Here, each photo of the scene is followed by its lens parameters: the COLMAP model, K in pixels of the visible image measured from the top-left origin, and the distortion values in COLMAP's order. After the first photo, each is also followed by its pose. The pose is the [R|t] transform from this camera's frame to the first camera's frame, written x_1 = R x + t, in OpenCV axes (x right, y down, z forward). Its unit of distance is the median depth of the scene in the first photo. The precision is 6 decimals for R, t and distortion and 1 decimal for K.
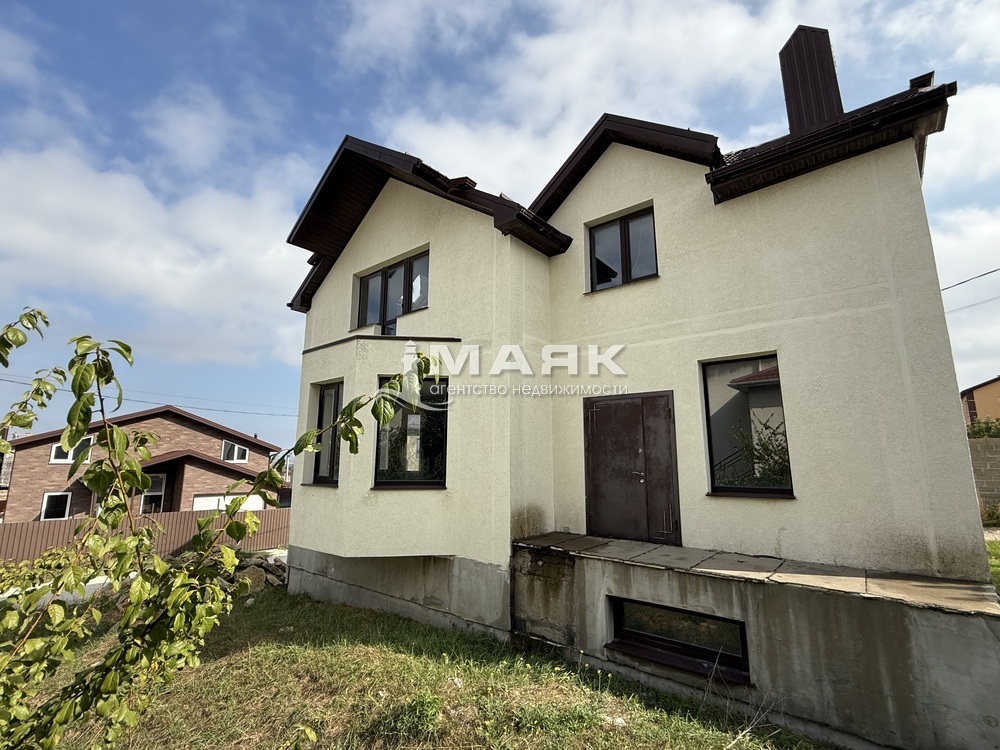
lens RADIAL K [[457.9, 0, 496.6], [0, 457.9, 376.1], [0, 0, 1]] dist [-0.001076, -0.000288]
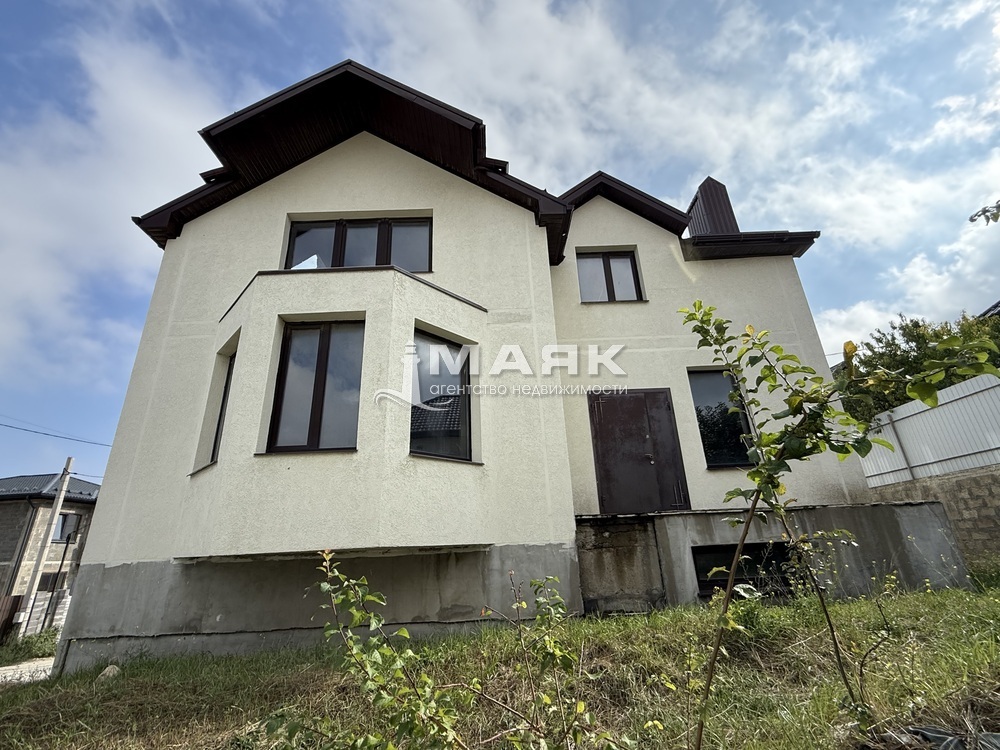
lens RADIAL K [[457.9, 0, 496.3], [0, 457.9, 376.8], [0, 0, 1]] dist [-0.001076, -0.000288]
pose [[0.775159, 0.200175, 0.599215, -0.688922], [-0.070989, 0.970067, -0.232229, 0.308975], [-0.627765, 0.137477, 0.766167, 0.341658]]
